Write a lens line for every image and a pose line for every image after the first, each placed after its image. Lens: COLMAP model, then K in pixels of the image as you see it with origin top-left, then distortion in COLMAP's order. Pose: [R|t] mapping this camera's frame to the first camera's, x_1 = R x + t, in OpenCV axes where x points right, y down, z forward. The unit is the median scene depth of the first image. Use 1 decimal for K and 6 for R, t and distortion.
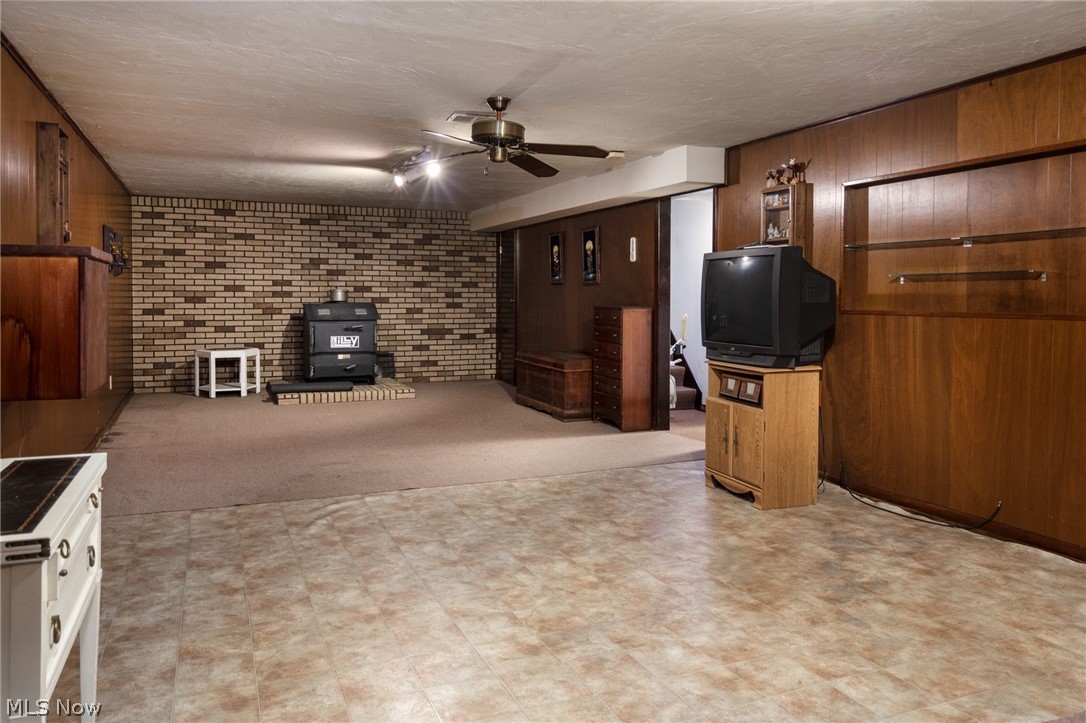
lens RADIAL K [[765.8, 0, 543.0], [0, 765.8, 361.5], [0, 0, 1]] dist [-0.002115, -0.000396]
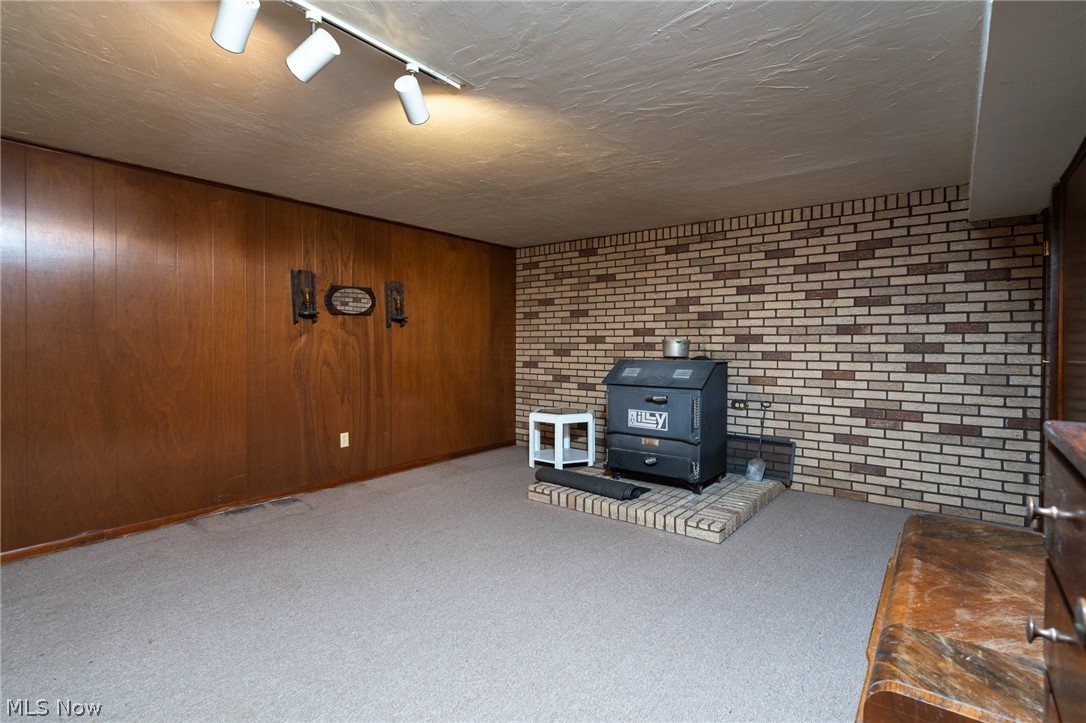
lens RADIAL K [[522.8, 0, 545.5], [0, 522.8, 354.9], [0, 0, 1]] dist [-0.000689, -0.000037]
pose [[0.482730, 0.012631, -0.875678, 0.075666], [-0.079206, 0.996428, -0.029291, -0.053804], [0.872180, 0.083498, 0.482006, 0.632443]]
